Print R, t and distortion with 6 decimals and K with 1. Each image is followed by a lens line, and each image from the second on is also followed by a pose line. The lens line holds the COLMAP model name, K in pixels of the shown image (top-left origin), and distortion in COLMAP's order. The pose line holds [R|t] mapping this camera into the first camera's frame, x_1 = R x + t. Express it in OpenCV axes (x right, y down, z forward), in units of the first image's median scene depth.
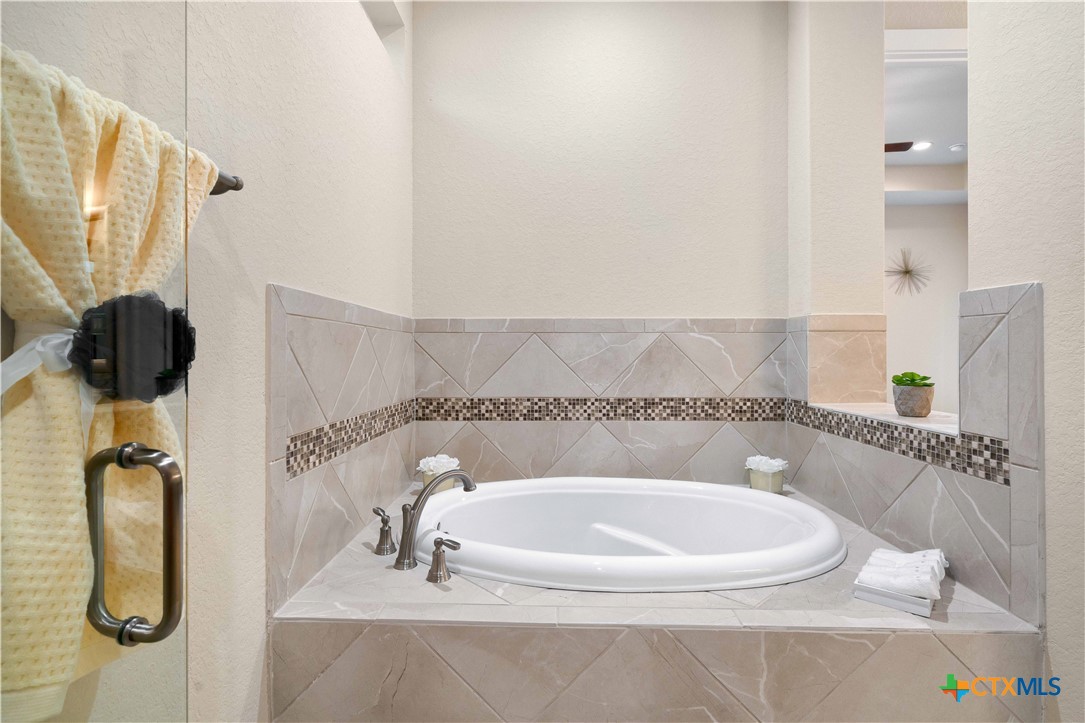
lens RADIAL K [[524.0, 0, 539.2], [0, 524.0, 355.0], [0, 0, 1]] dist [-0.002543, 0.004887]
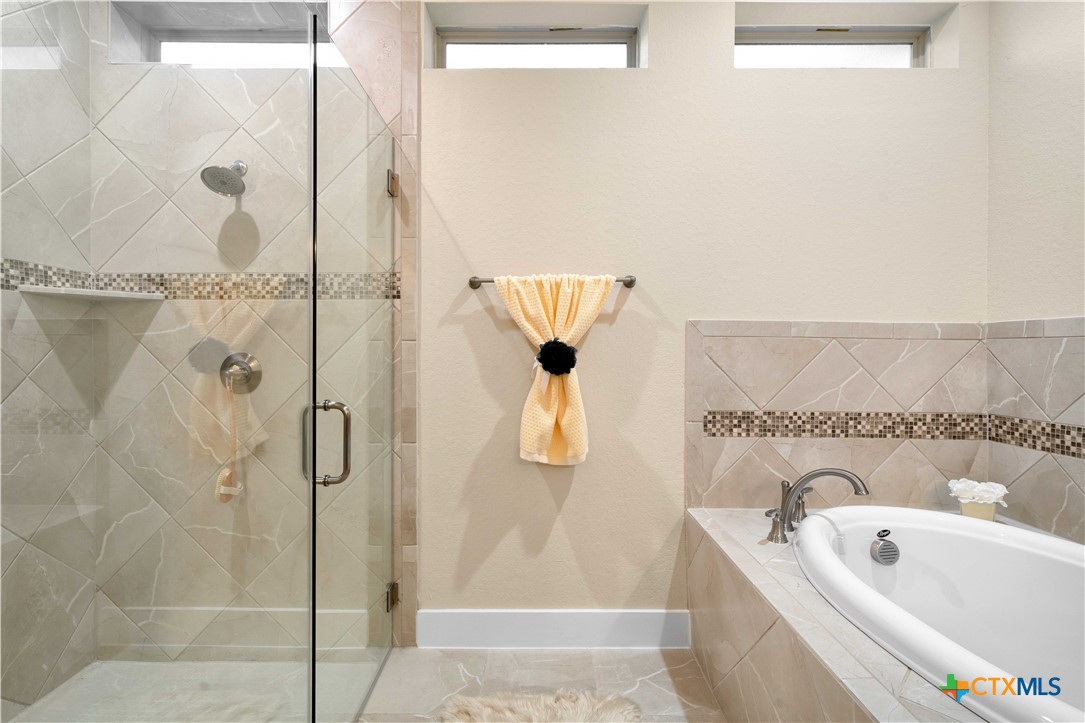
lens RADIAL K [[524.0, 0, 539.8], [0, 524.0, 357.4], [0, 0, 1]] dist [-0.002543, 0.004887]
pose [[0.020437, 0.006586, -0.999769, 0.620663], [-0.015001, 0.999868, 0.006280, -0.007000], [0.999679, 0.014869, 0.020533, 0.235023]]
